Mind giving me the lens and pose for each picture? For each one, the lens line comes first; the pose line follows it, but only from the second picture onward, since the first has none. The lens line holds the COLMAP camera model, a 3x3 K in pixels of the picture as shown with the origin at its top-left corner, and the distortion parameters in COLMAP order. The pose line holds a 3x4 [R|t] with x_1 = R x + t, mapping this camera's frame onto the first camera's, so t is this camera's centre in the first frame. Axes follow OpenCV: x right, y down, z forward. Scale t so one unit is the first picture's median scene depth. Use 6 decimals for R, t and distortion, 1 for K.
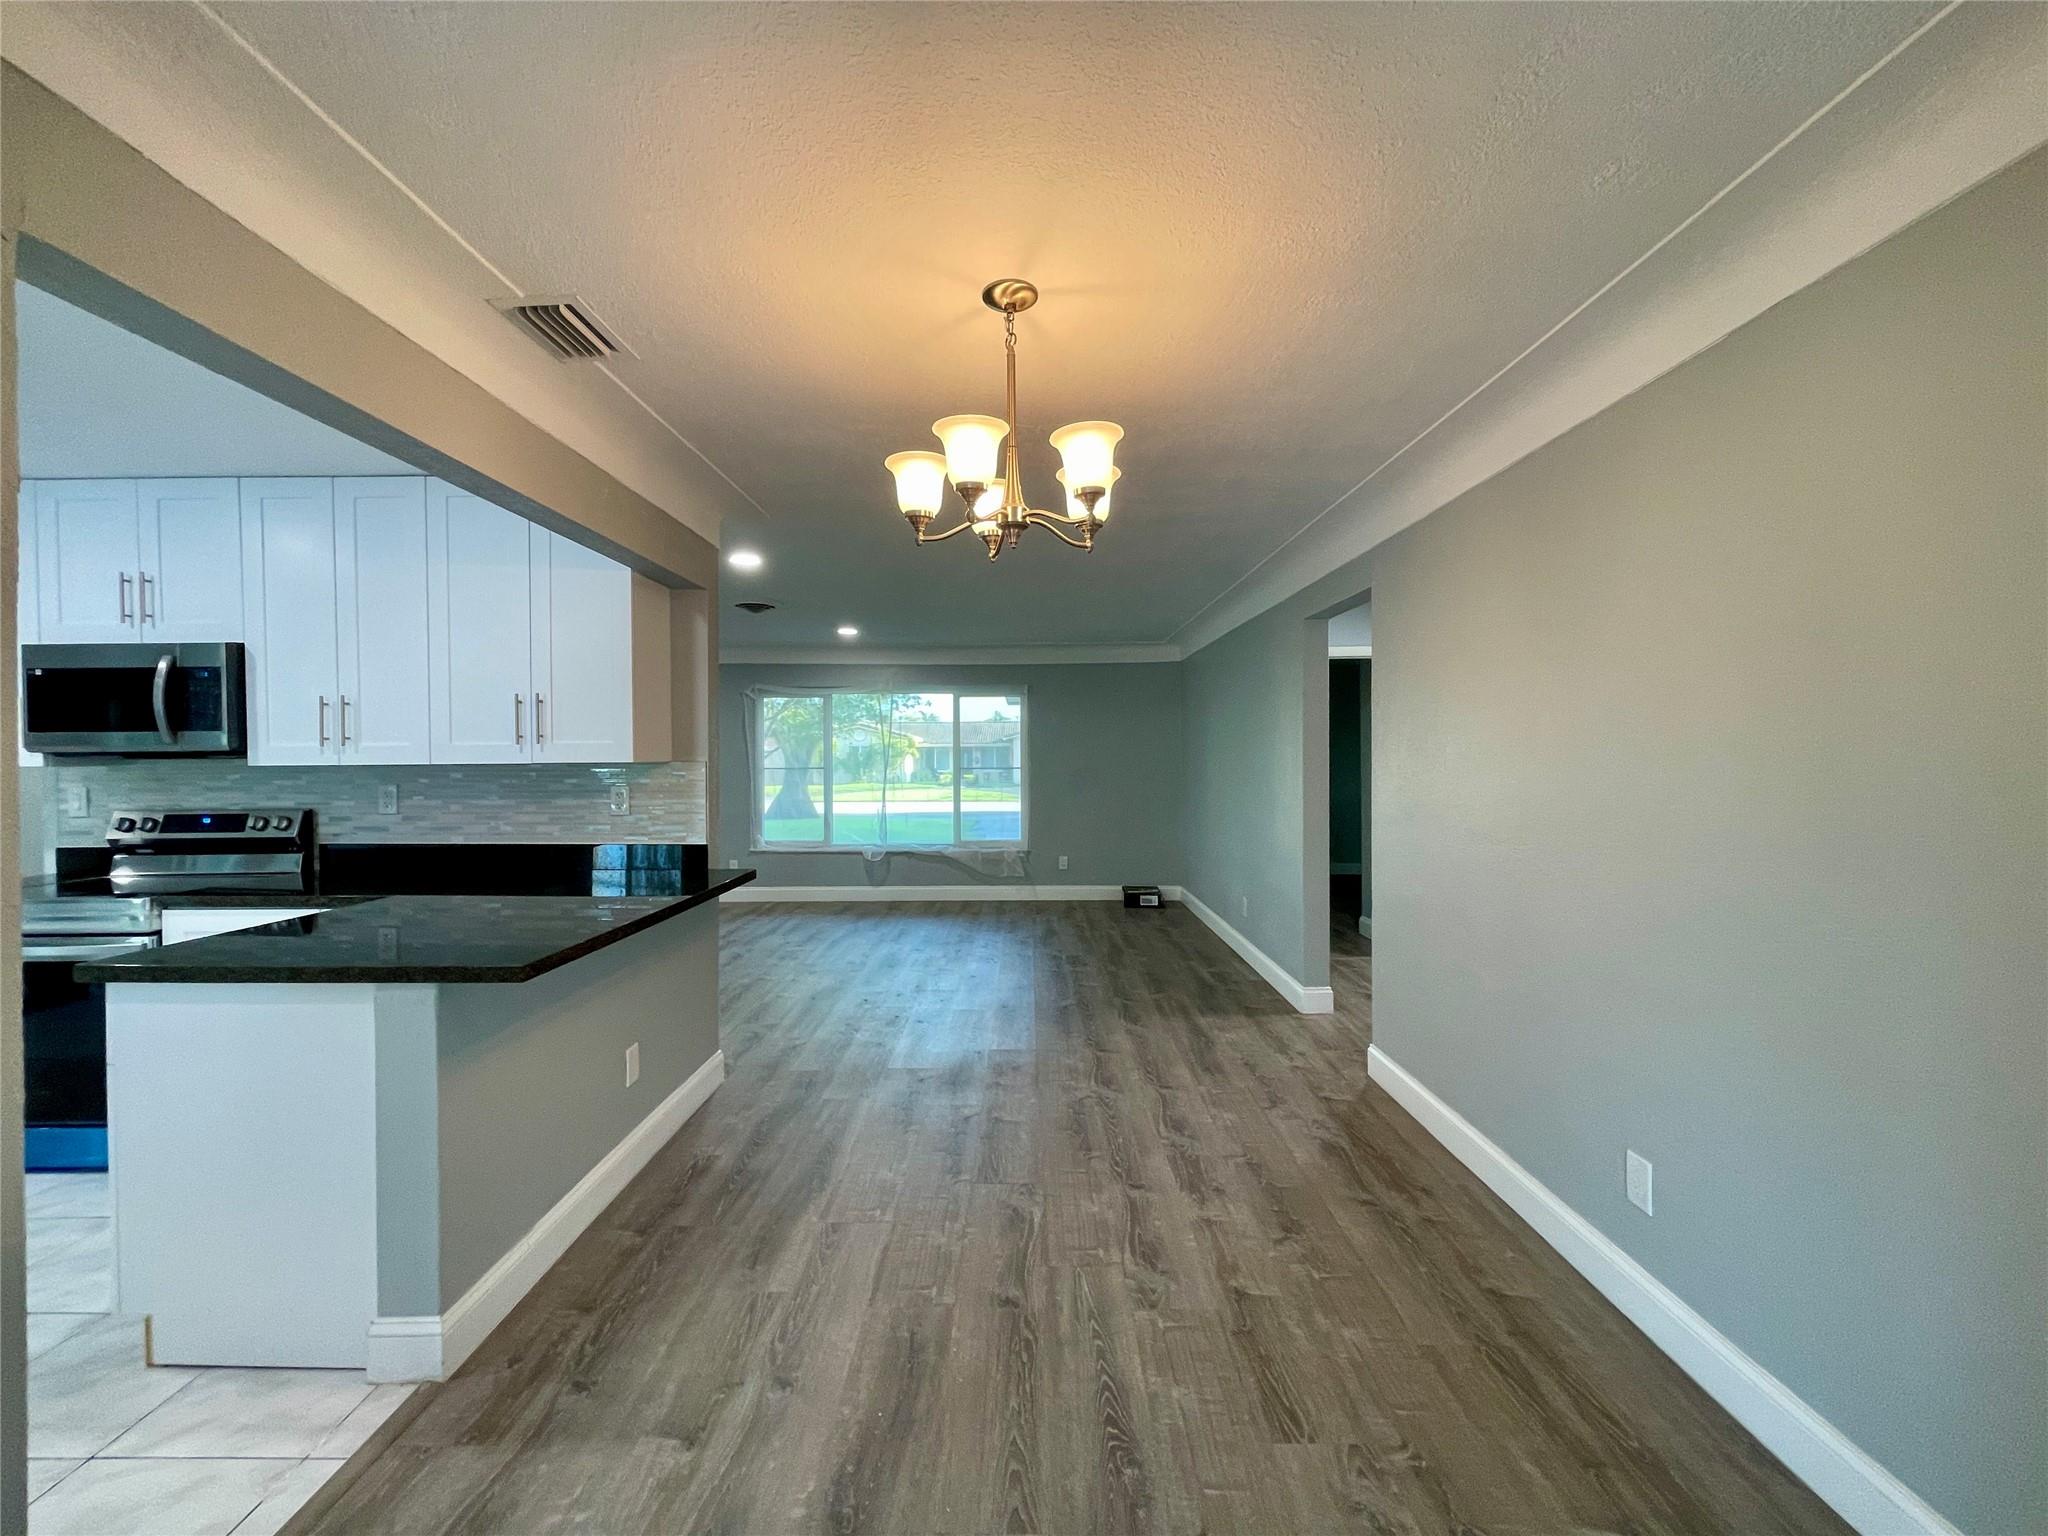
lens RADIAL K [[826.8, 0, 1019.8], [0, 826.8, 764.5], [0, 0, 1]] dist [-0.001256, 0.000521]
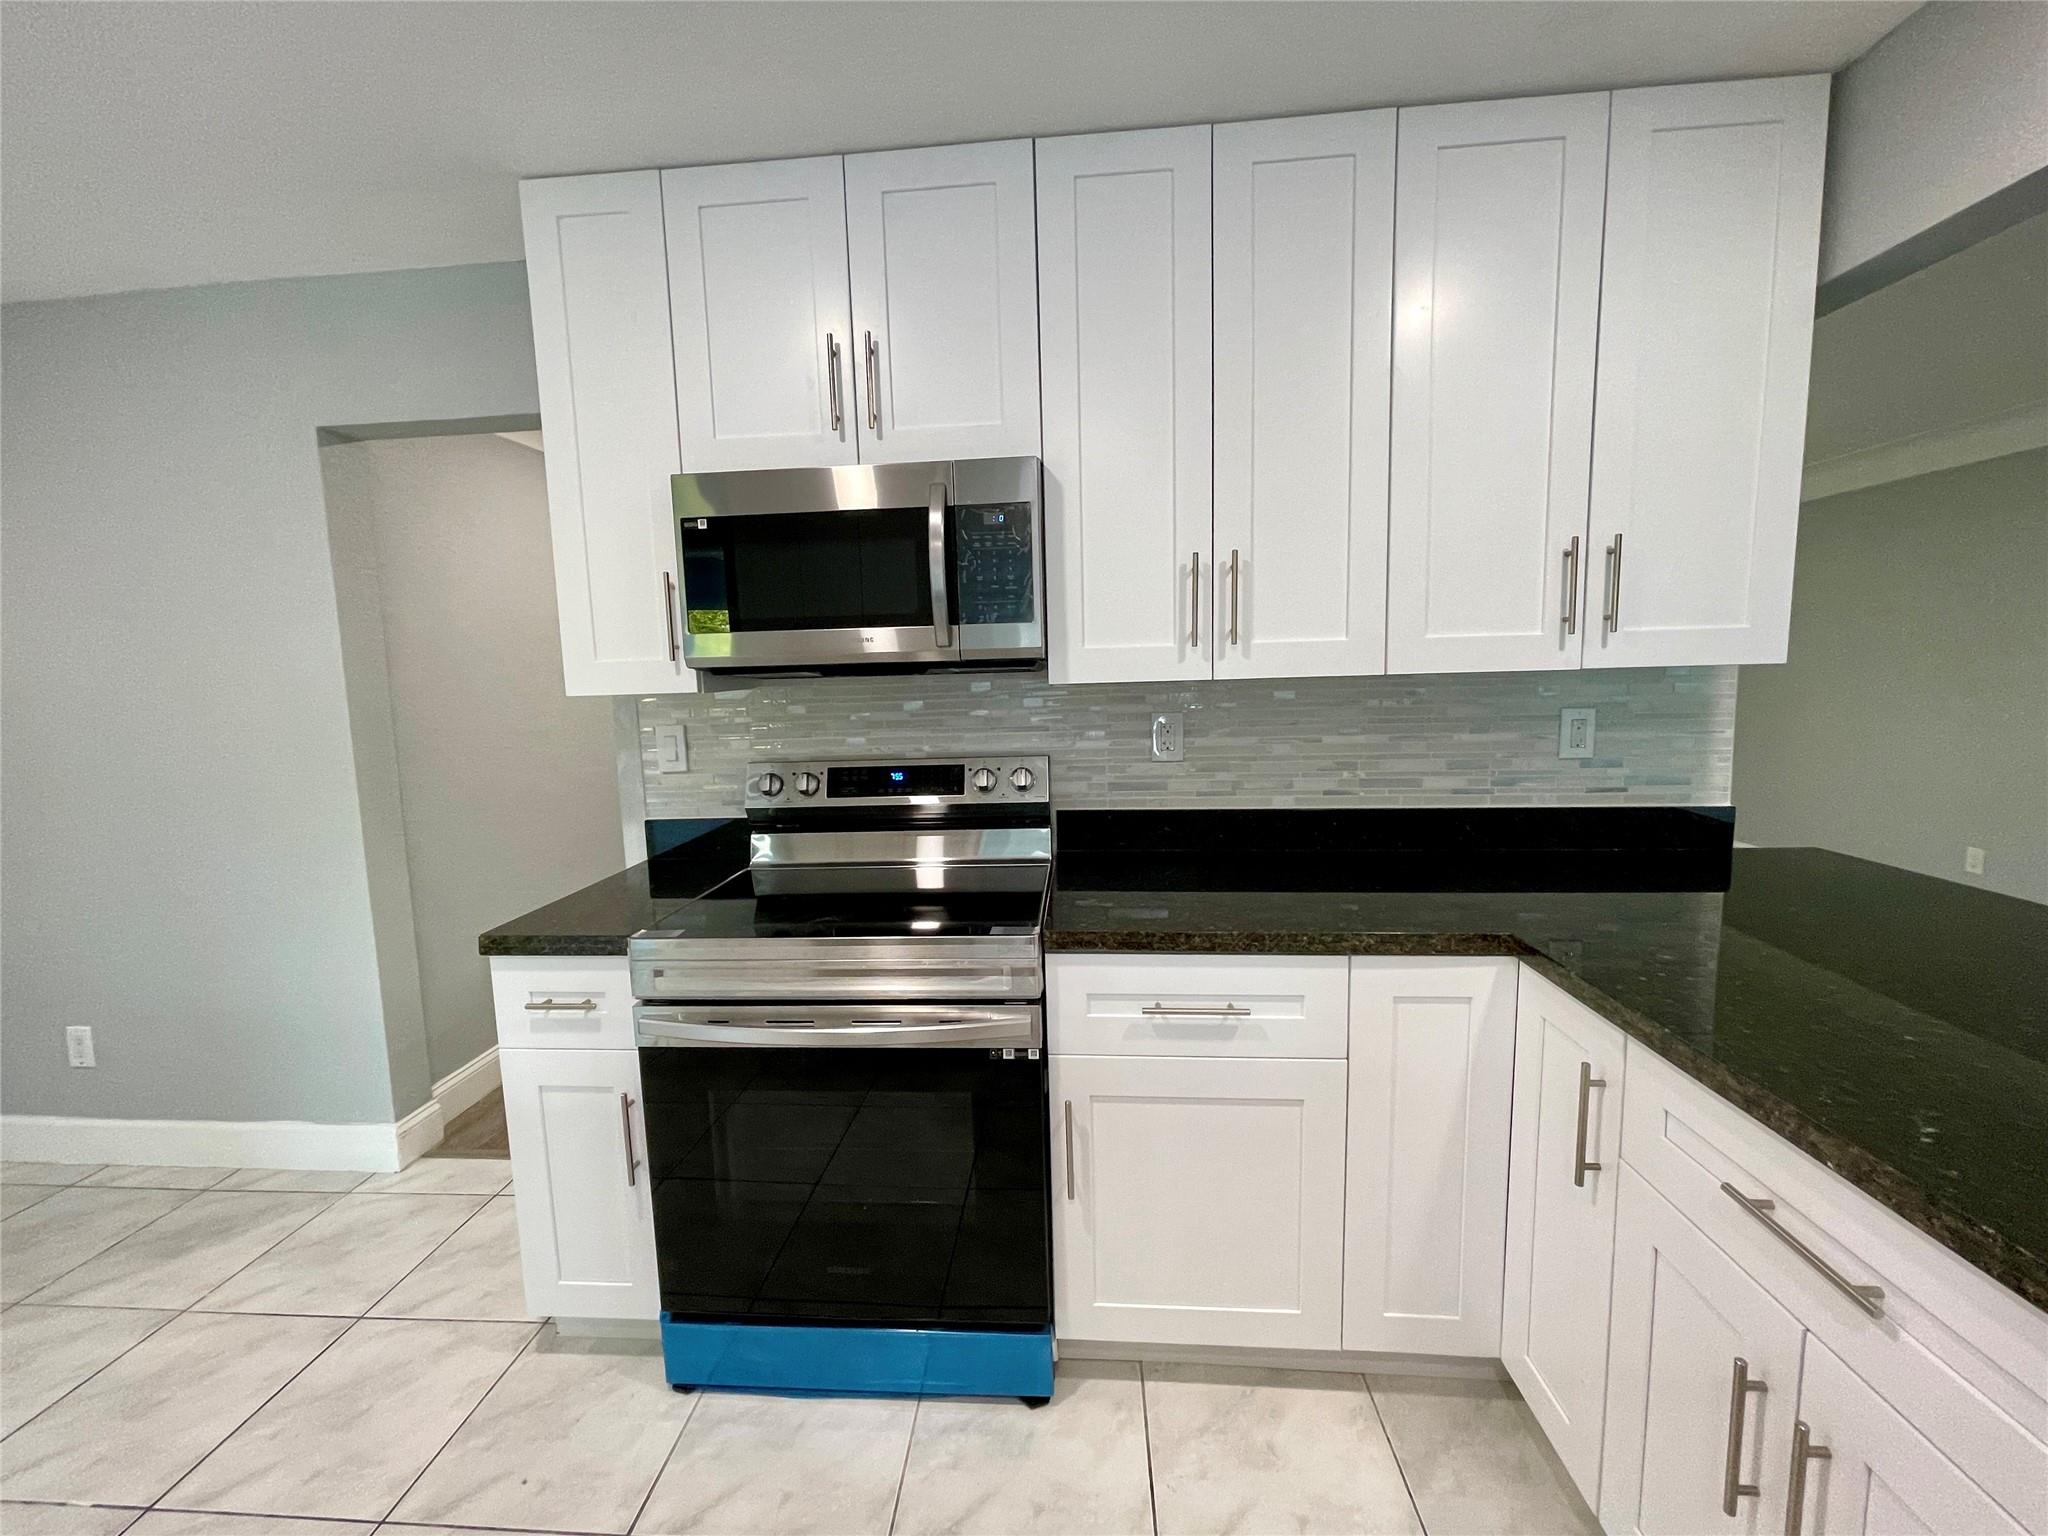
lens RADIAL K [[791.8, 0, 1062.2], [0, 791.8, 758.4], [0, 0, 1]] dist [-0.000822, 0.000079]
pose [[0.997750, -0.012862, -0.065803, -0.823006], [0.019055, 0.995354, 0.094375, 0.000956], [0.064283, -0.095417, 0.993360, 0.420498]]
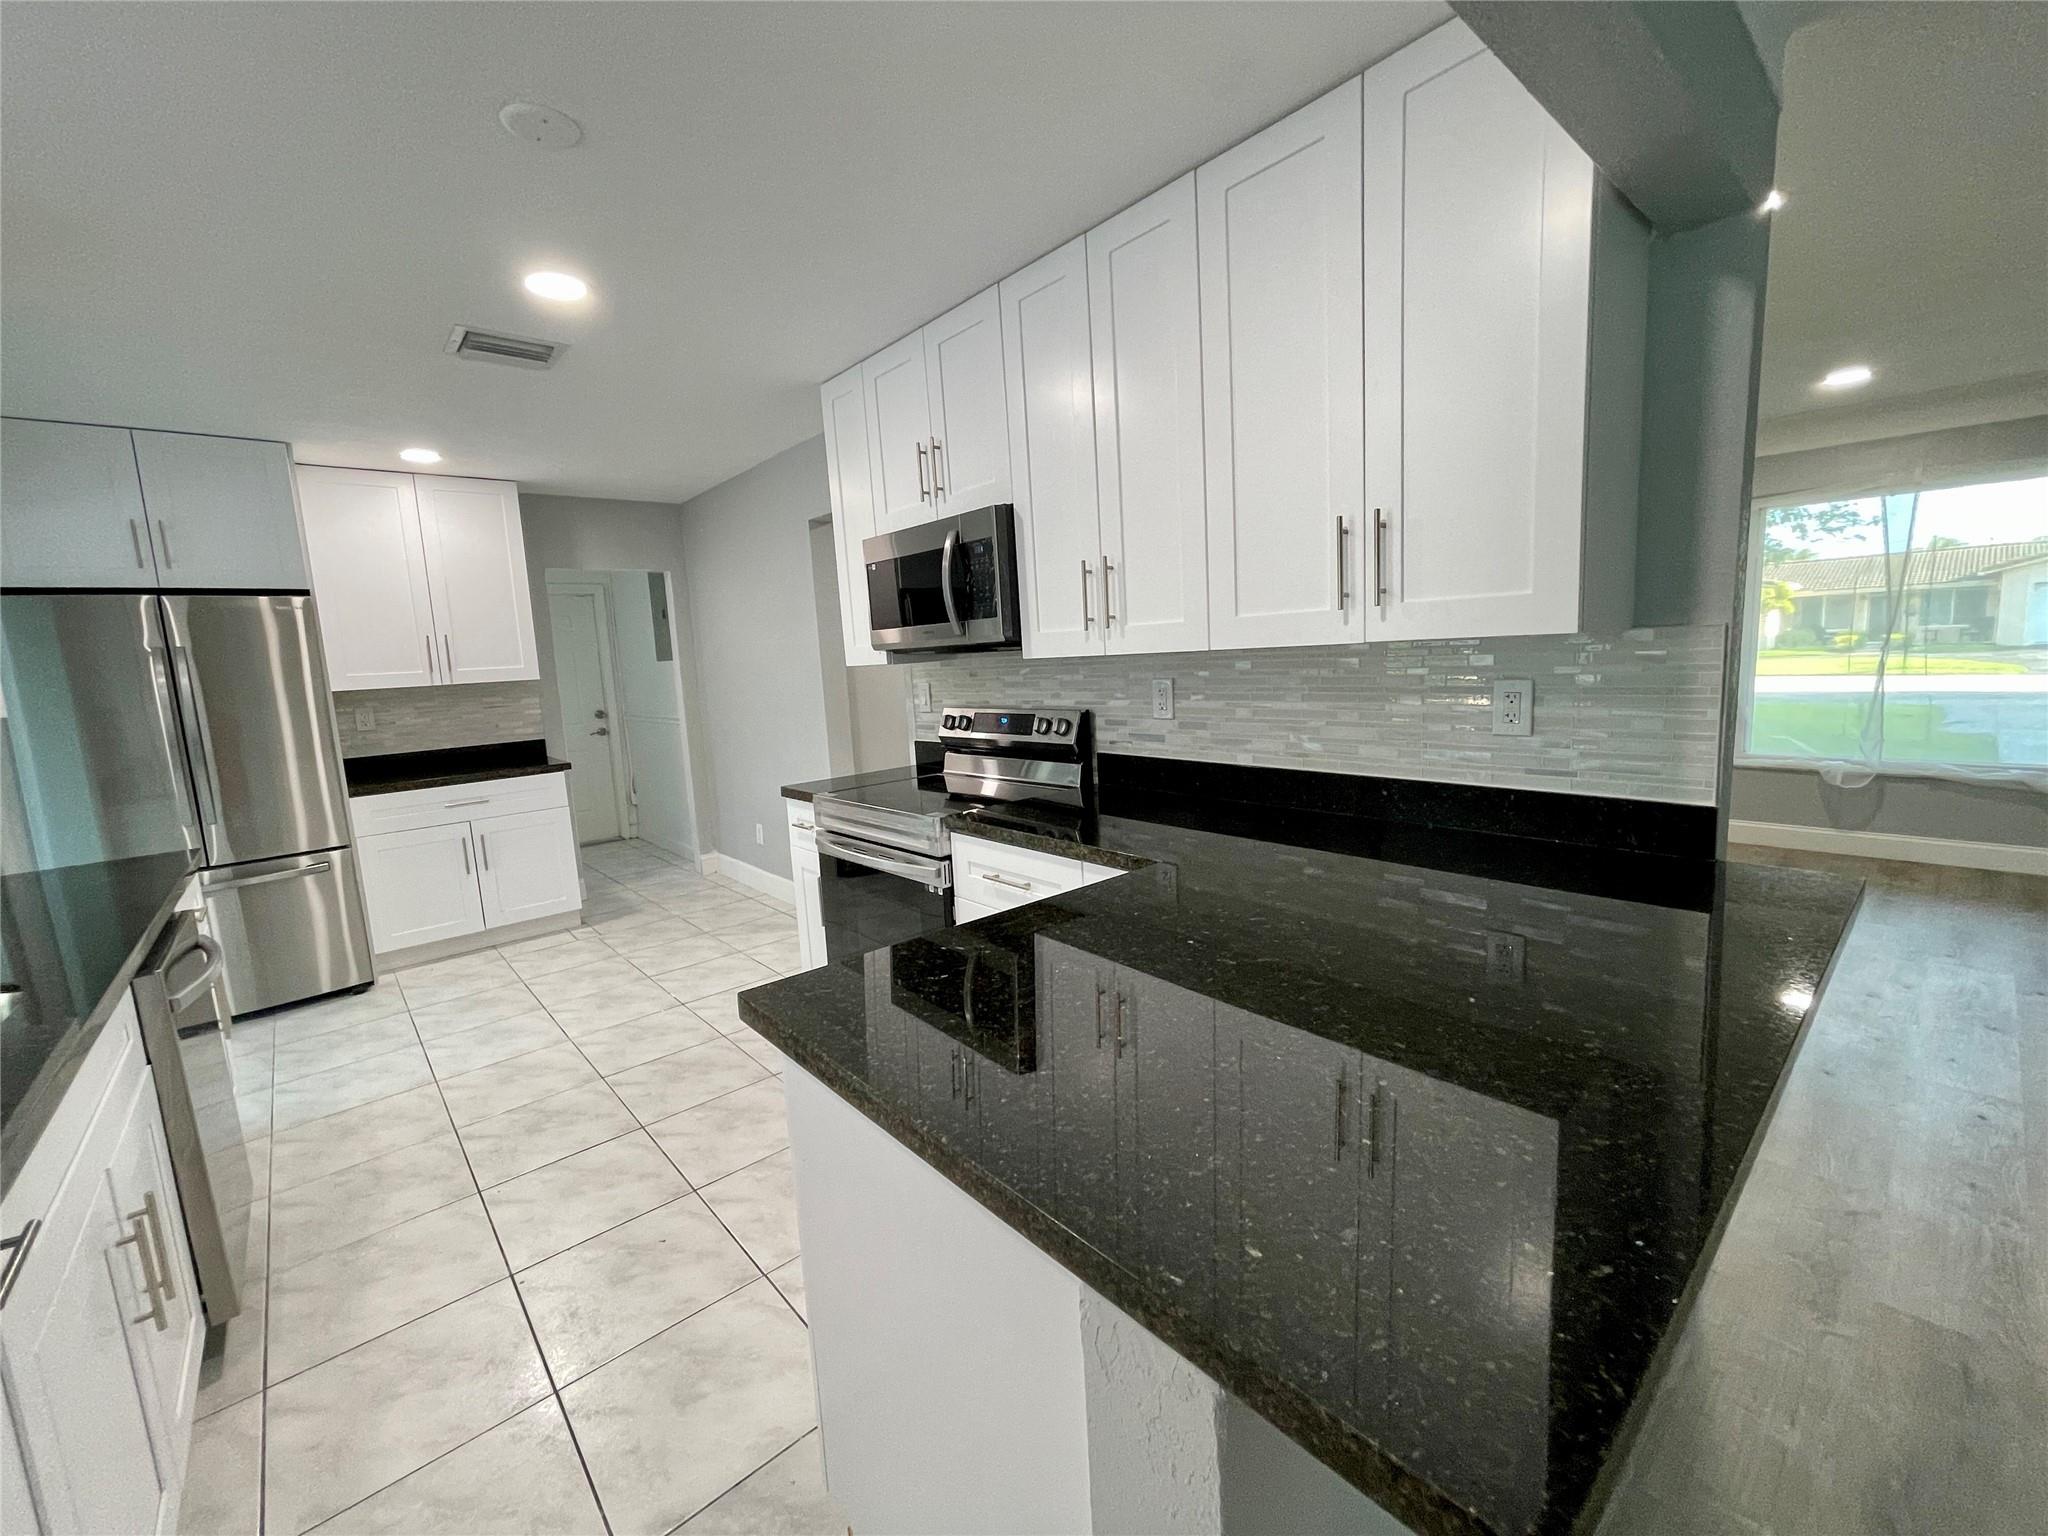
lens RADIAL K [[826.8, 0, 1019.8], [0, 826.8, 764.5], [0, 0, 1]] dist [-0.001256, 0.000521]
pose [[0.663805, 0.072631, -0.744371, -0.300040], [0.040504, 0.990322, 0.132750, -0.003483], [0.746808, -0.118270, 0.654439, 0.420040]]
